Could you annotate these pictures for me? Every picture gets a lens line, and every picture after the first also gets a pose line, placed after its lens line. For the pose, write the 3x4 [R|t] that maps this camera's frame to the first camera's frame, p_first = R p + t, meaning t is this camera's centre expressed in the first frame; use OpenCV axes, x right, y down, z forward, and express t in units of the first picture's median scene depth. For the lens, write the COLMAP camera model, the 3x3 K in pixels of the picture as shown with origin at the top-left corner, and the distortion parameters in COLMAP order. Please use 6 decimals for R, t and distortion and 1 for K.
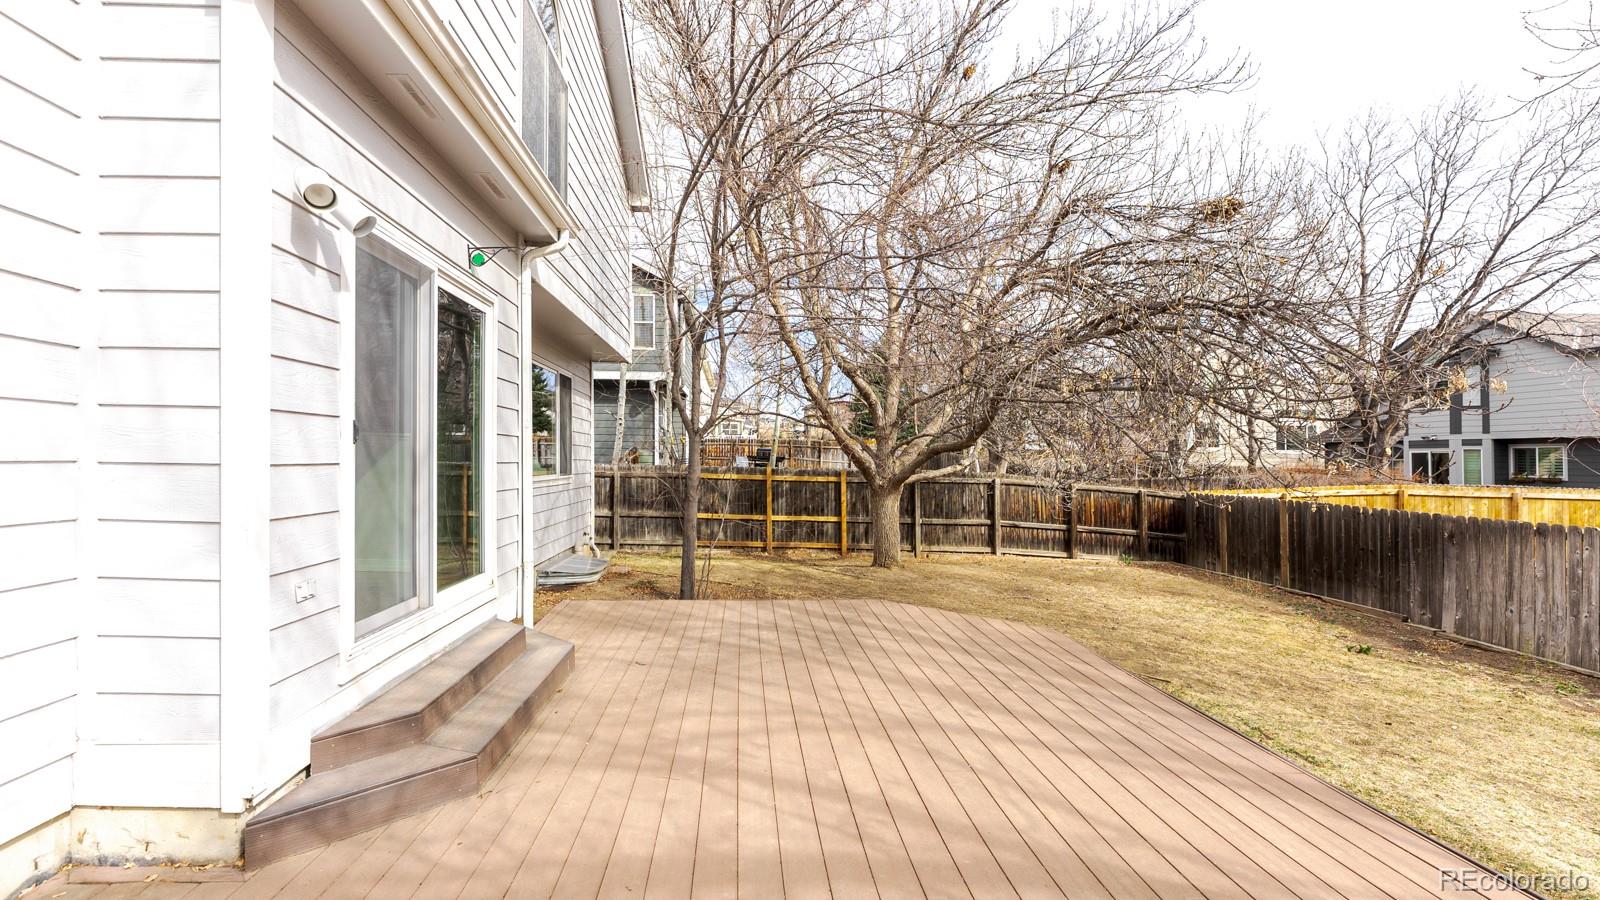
lens RADIAL K [[651.9, 0, 798.3], [0, 651.9, 478.5], [0, 0, 1]] dist [0.000402, 0.000007]
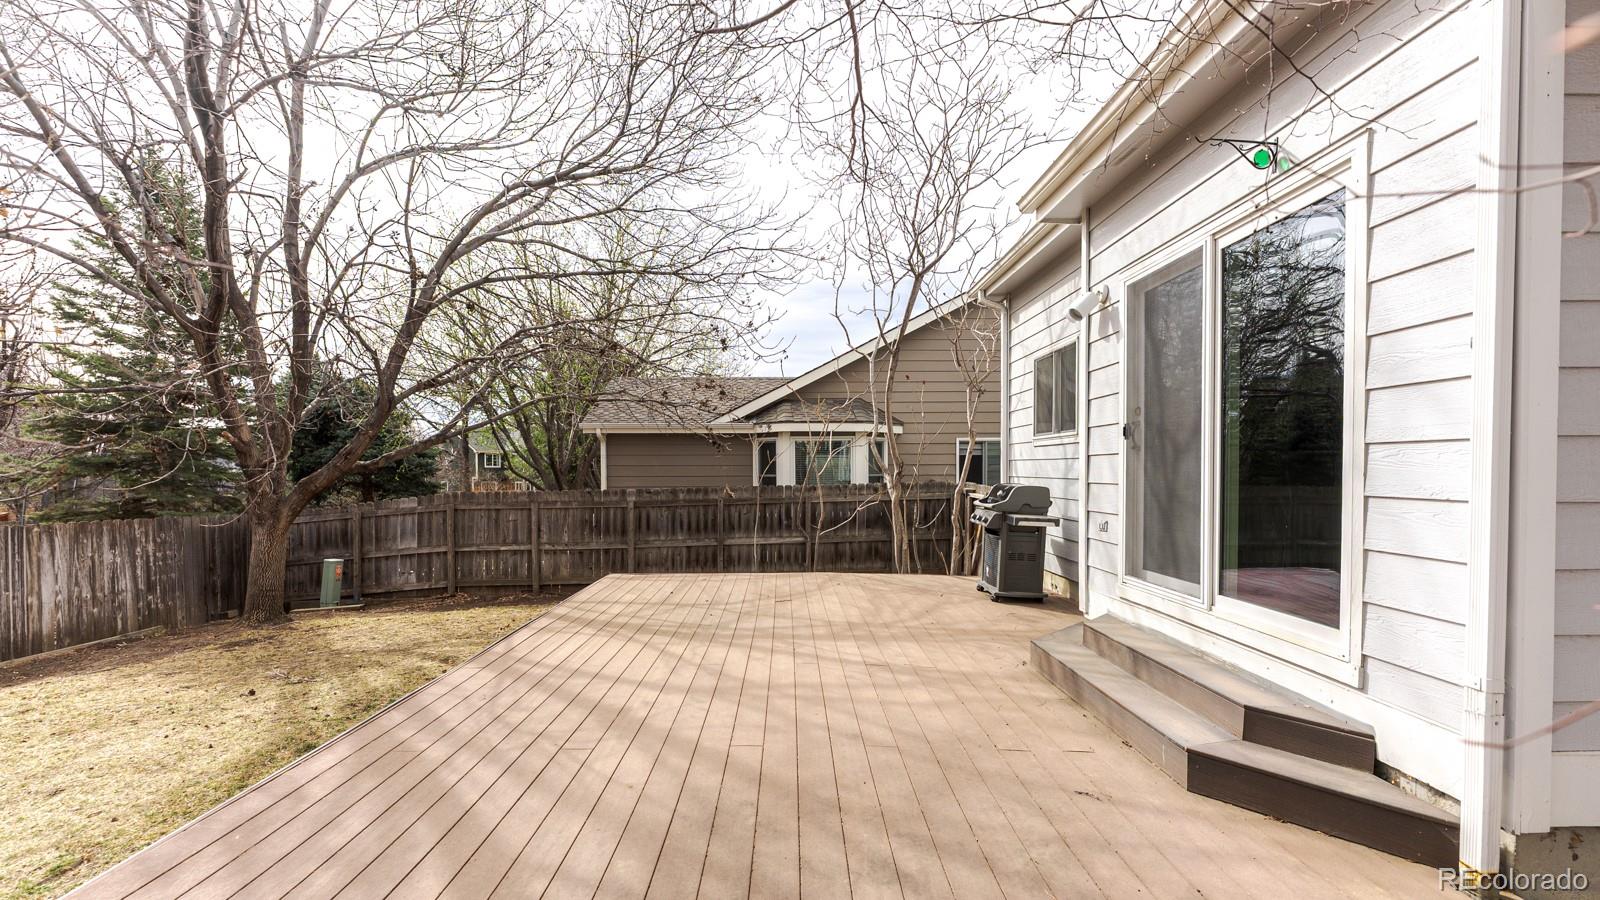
lens RADIAL K [[651.9, 0, 798.3], [0, 651.9, 478.5], [0, 0, 1]] dist [0.000402, 0.000007]
pose [[-0.997424, -0.013087, 0.070529, -0.032950], [-0.010013, 0.998992, 0.043764, -0.019042], [-0.071030, 0.042945, -0.996549, 1.971033]]
